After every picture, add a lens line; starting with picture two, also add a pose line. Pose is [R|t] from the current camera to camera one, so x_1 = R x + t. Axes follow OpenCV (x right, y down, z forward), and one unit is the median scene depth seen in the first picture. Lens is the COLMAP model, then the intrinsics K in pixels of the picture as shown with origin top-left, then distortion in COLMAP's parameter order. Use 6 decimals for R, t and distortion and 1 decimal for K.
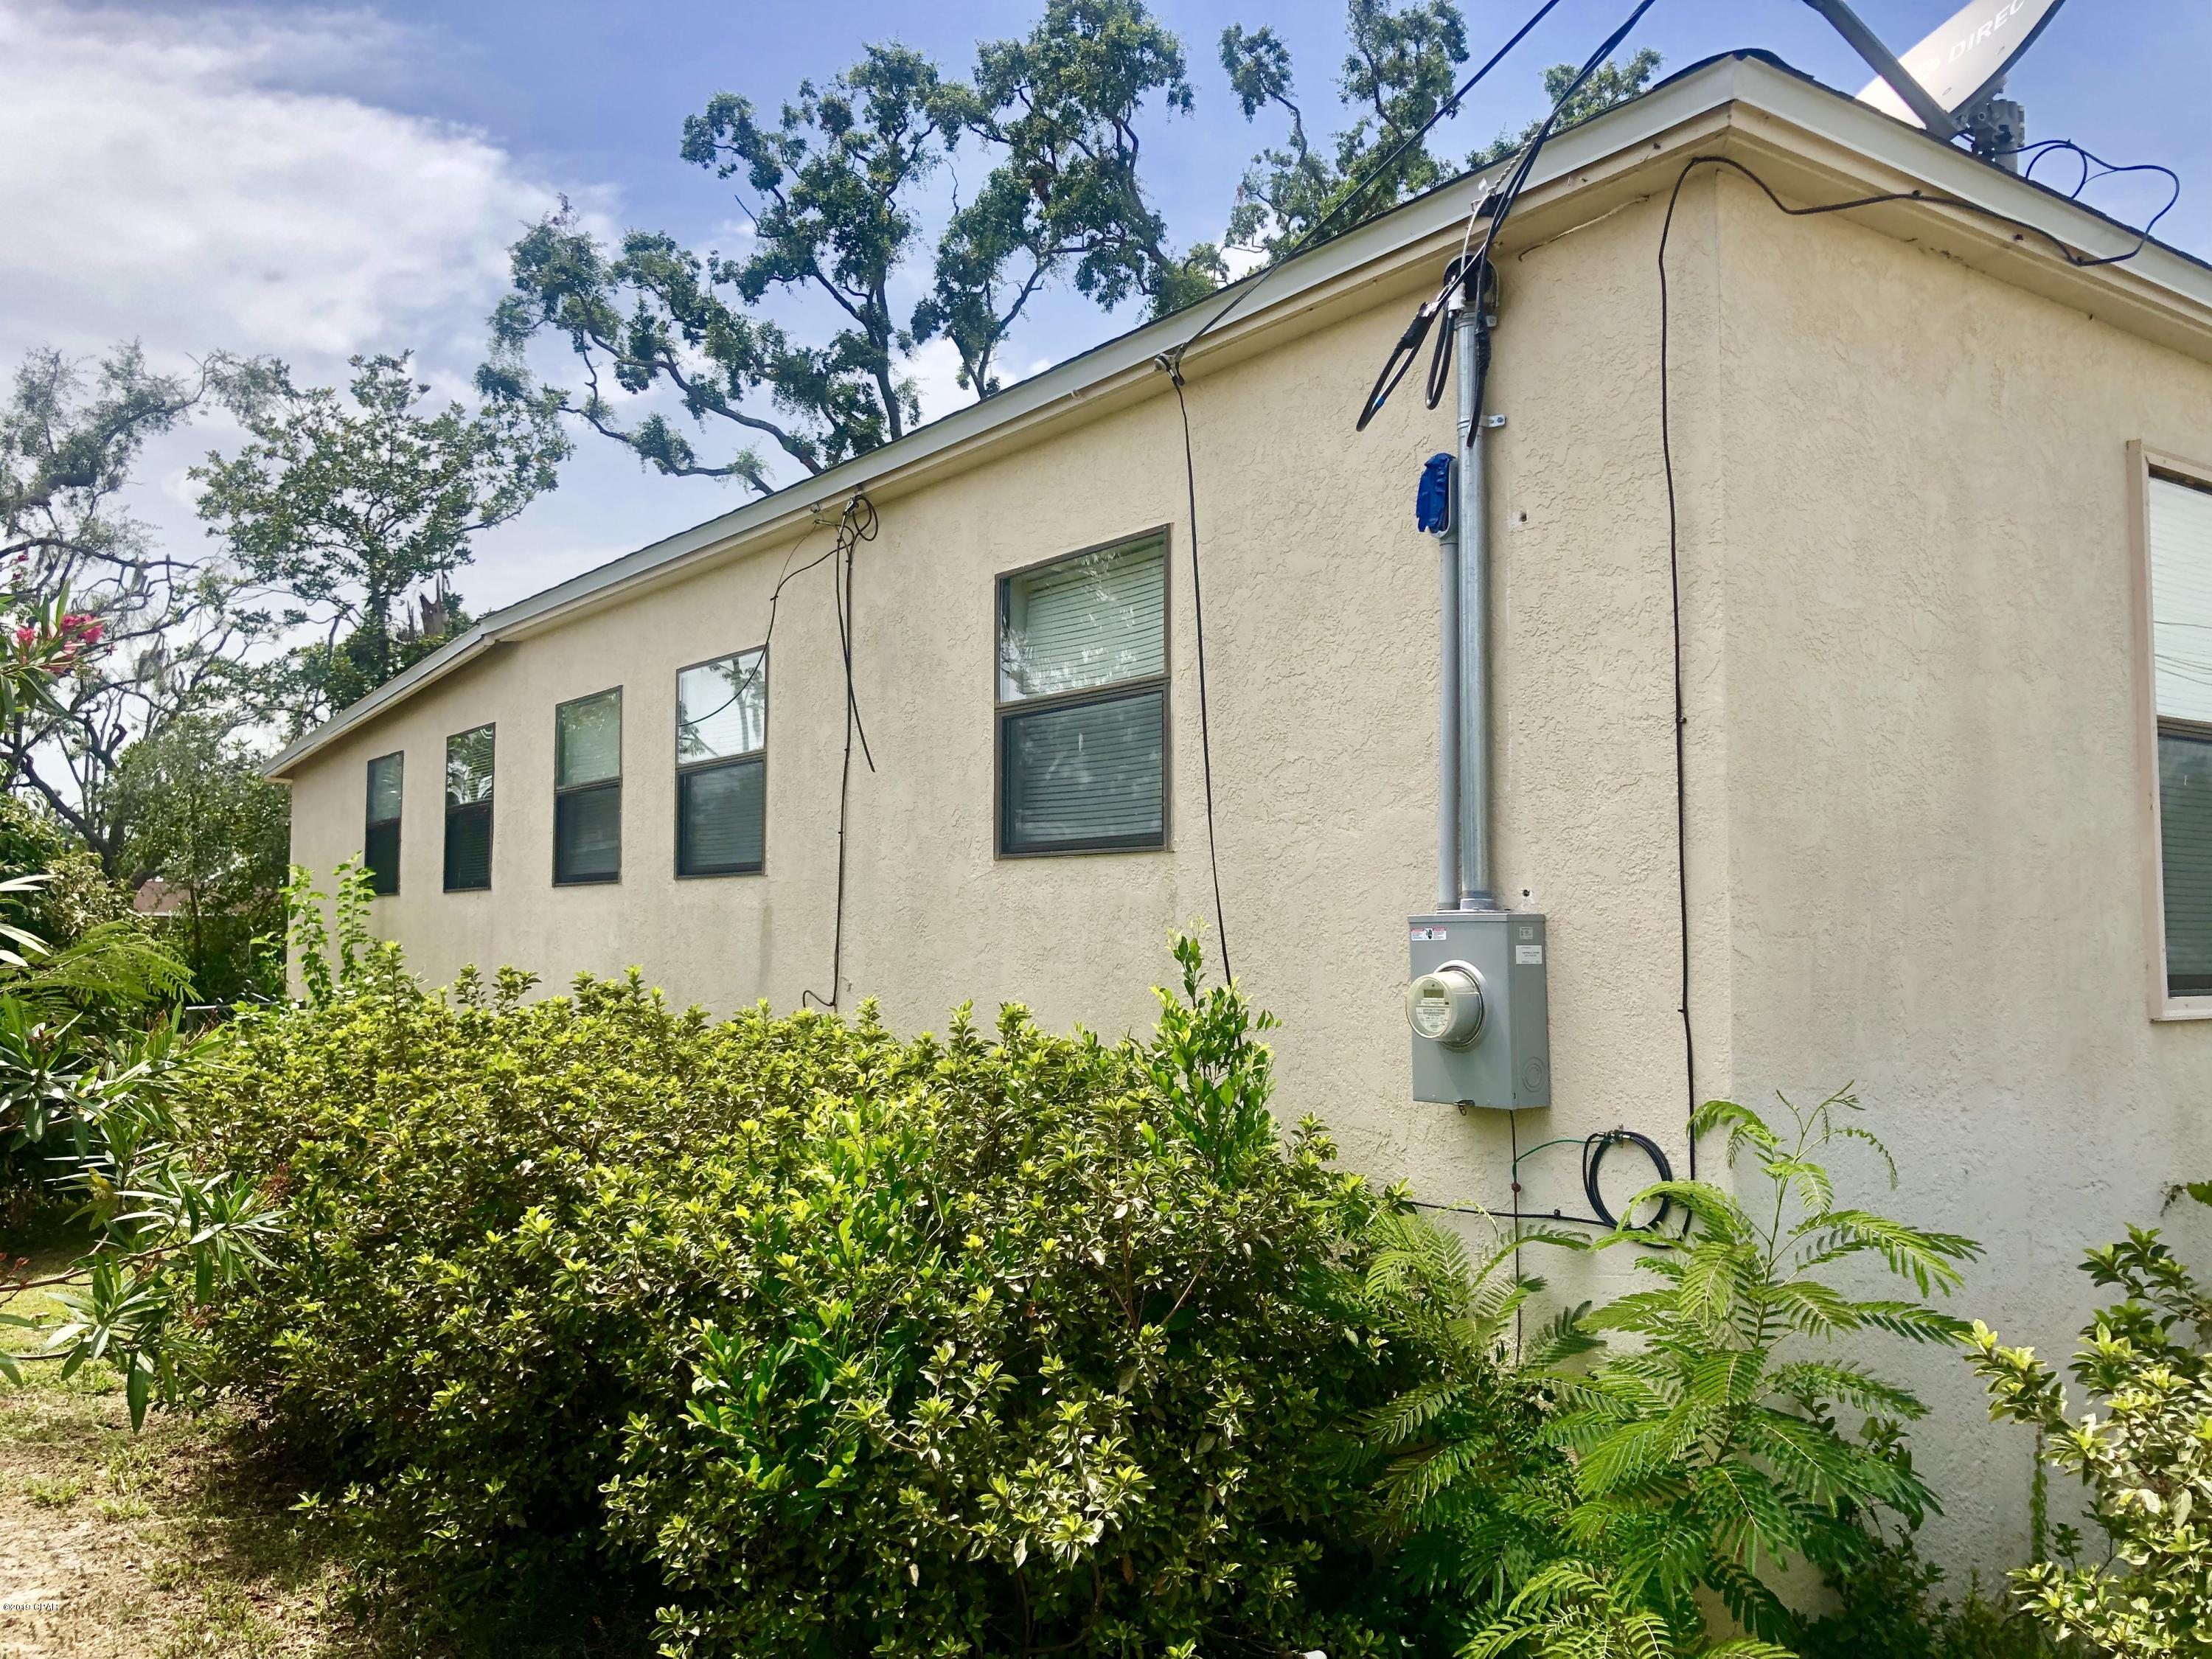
lens RADIAL K [[1831.6, 0, 1094.5], [0, 1831.6, 837.1], [0, 0, 1]] dist [0.020673, 0.003585]
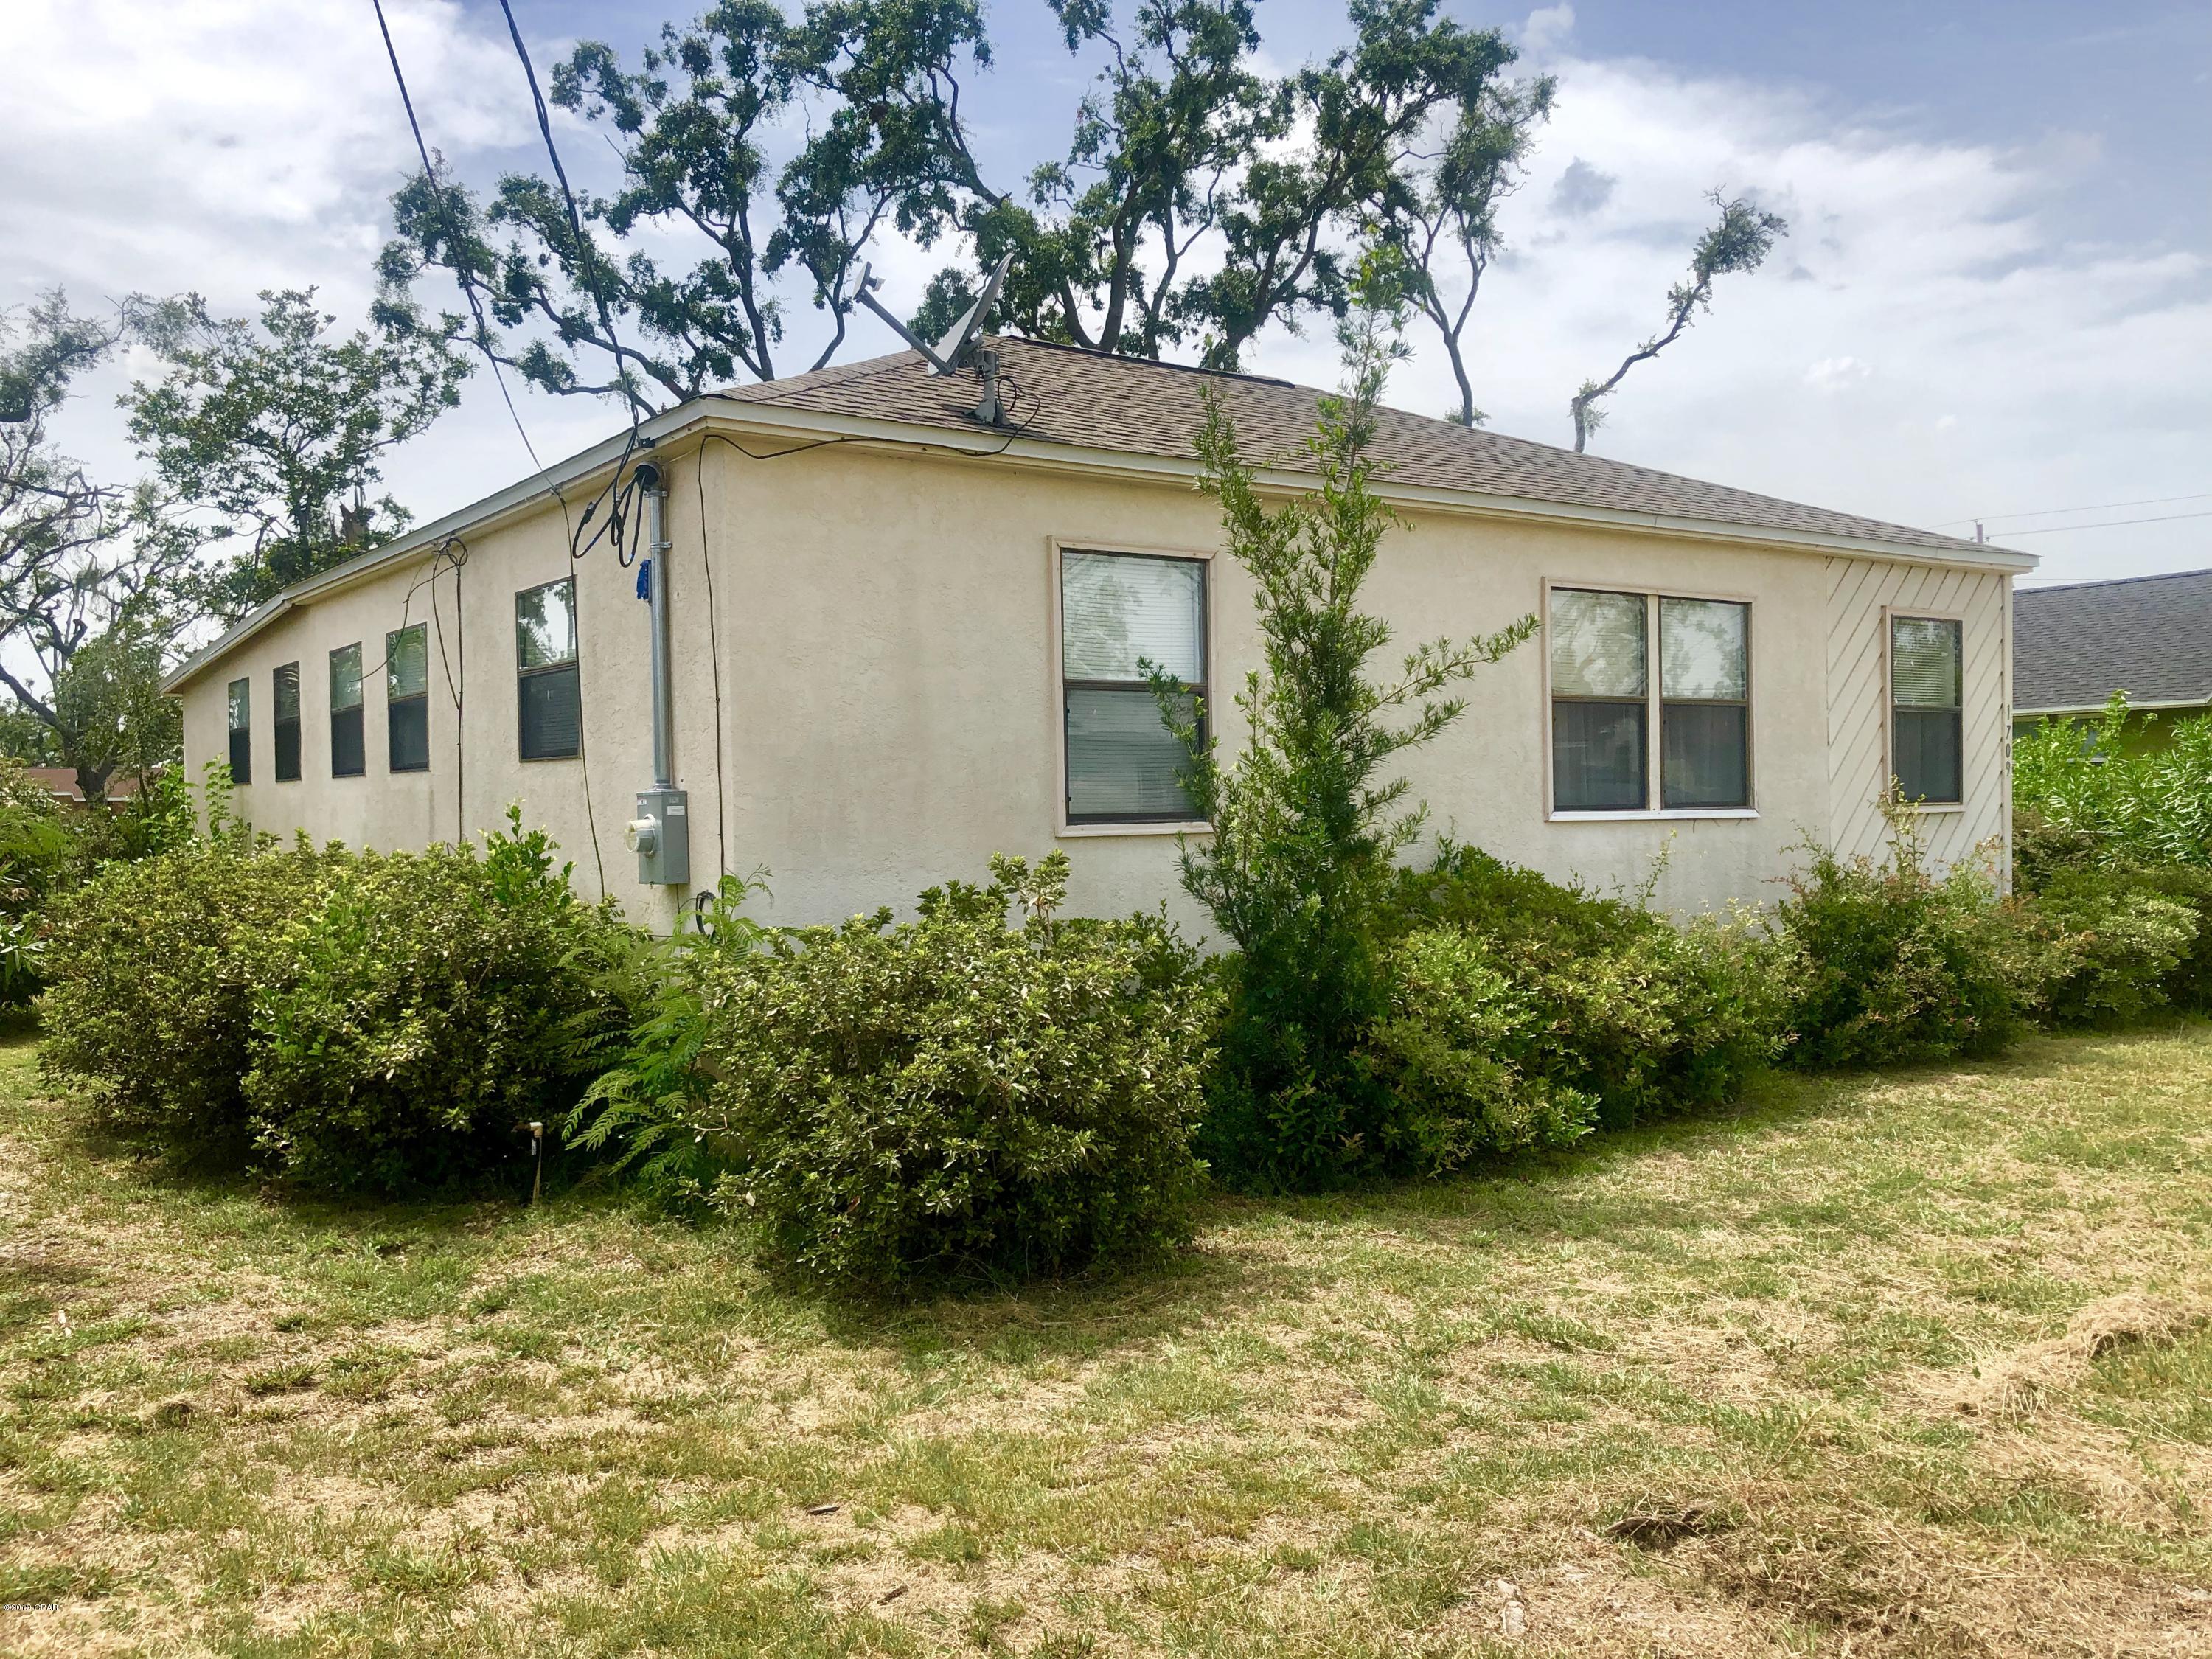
lens RADIAL K [[1831.6, 0, 1116.9], [0, 1831.6, 825.6], [0, 0, 1]] dist [0.020673, 0.003585]
pose [[0.999616, -0.023835, 0.014160, 0.087751], [0.022799, 0.997336, 0.069294, -0.006435], [-0.015774, -0.068945, 0.997496, -0.134507]]
